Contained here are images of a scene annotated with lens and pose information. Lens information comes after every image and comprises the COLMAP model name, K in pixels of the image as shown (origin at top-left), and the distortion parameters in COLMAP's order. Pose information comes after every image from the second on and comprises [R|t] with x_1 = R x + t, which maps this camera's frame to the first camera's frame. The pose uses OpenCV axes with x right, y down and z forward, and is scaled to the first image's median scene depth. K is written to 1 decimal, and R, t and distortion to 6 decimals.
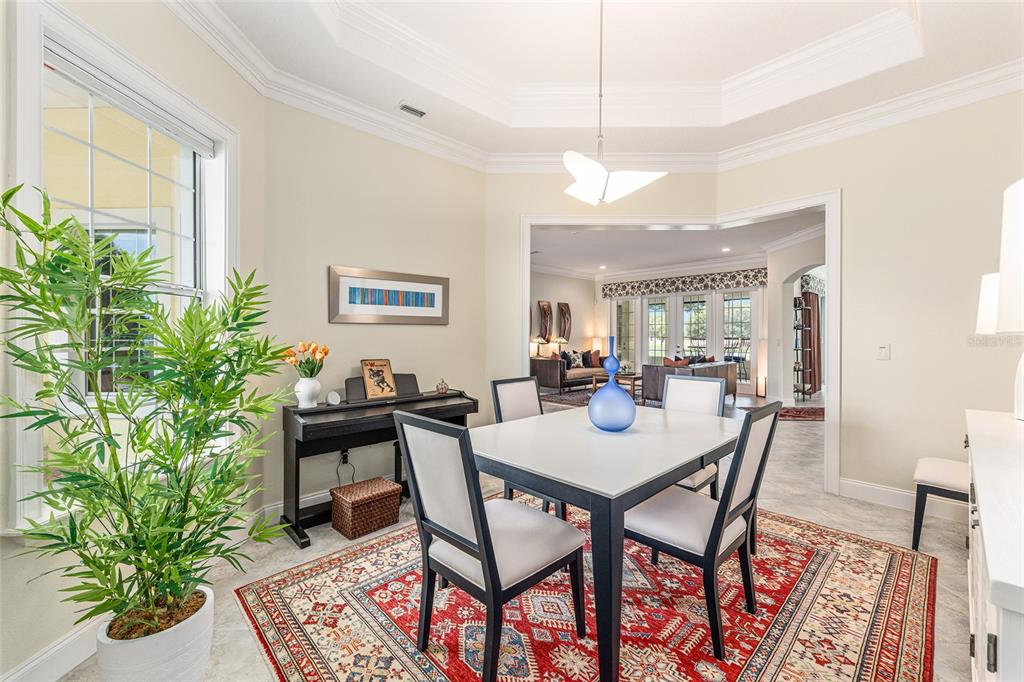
lens RADIAL K [[412.2, 0, 516.8], [0, 412.2, 338.8], [0, 0, 1]] dist [0.001557, 0.000122]
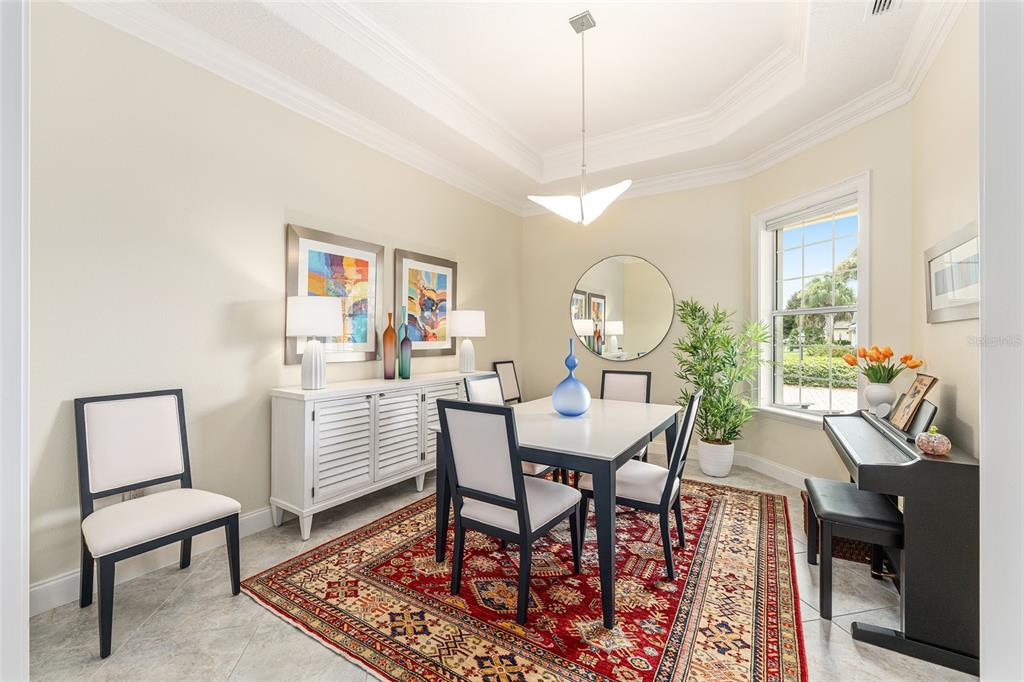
lens RADIAL K [[412.2, 0, 516.8], [0, 412.2, 338.8], [0, 0, 1]] dist [0.001557, 0.000122]
pose [[-0.969107, -0.004264, -0.246602, 0.598725], [-0.005740, 0.999970, 0.005267, -0.010221], [0.246573, 0.006519, -0.969102, 1.865295]]
